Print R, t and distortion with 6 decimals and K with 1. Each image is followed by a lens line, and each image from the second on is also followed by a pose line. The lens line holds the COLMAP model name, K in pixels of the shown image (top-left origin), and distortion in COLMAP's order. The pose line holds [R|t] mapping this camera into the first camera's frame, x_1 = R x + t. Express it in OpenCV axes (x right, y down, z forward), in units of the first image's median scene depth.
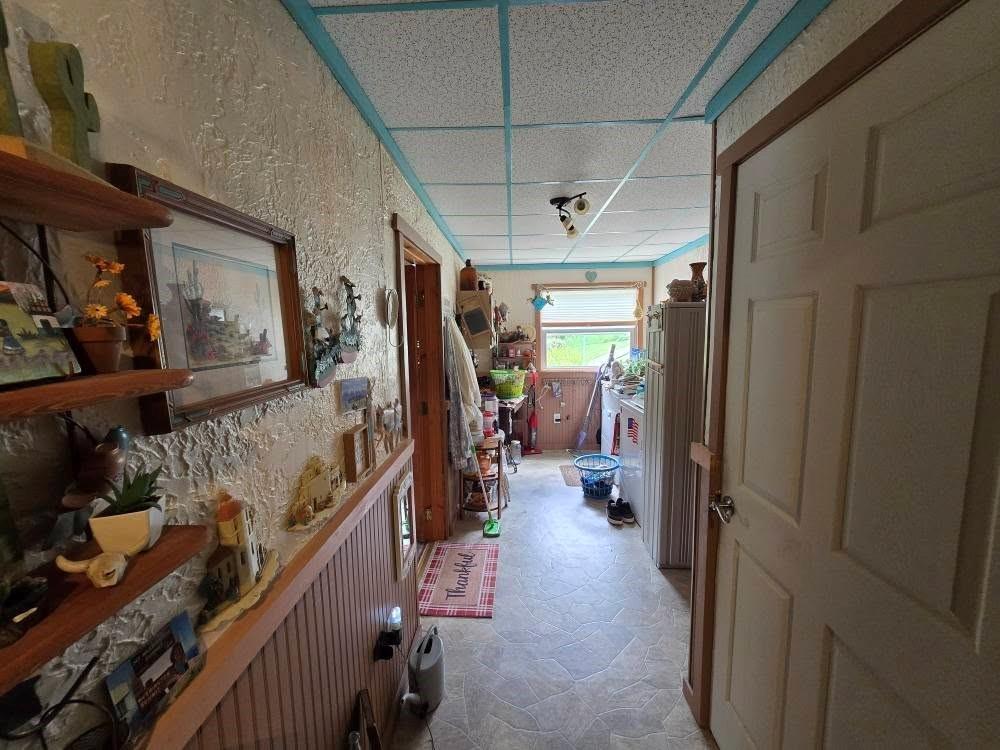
lens RADIAL K [[406.9, 0, 500.3], [0, 406.9, 376.8], [0, 0, 1]] dist [-0.000972, 0.000656]
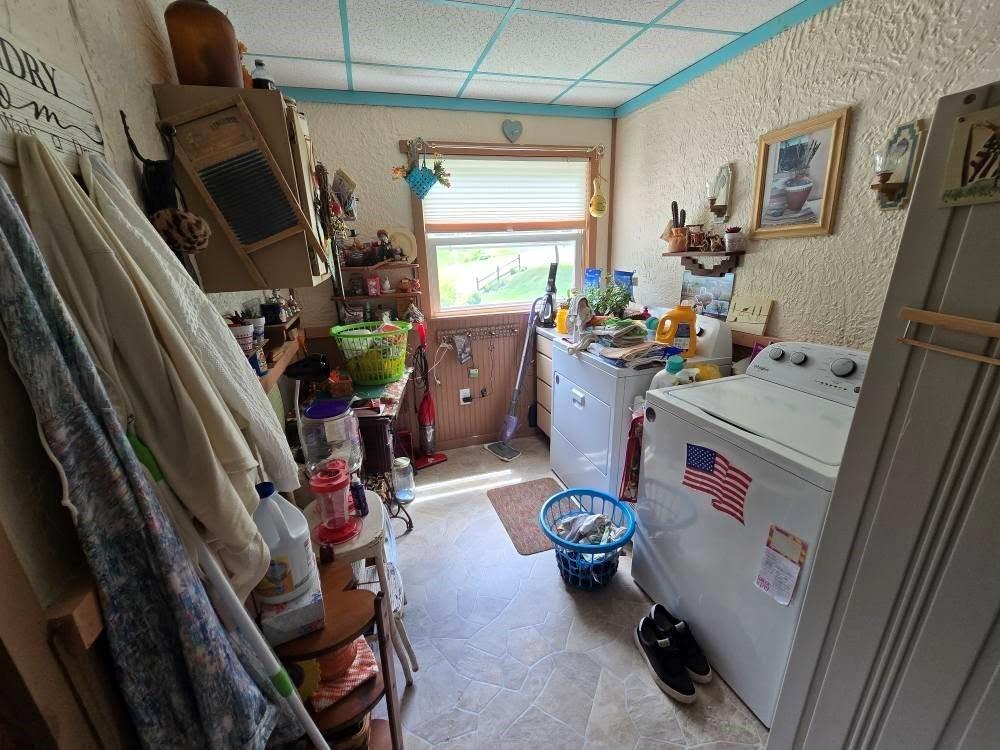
lens RADIAL K [[406.9, 0, 490.6], [0, 406.9, 377.5], [0, 0, 1]] dist [-0.000972, 0.000656]
pose [[0.949594, -0.116196, 0.291154, 0.006445], [0.059502, 0.978693, 0.196521, -0.039269], [-0.307785, -0.169291, 0.936274, 0.463510]]
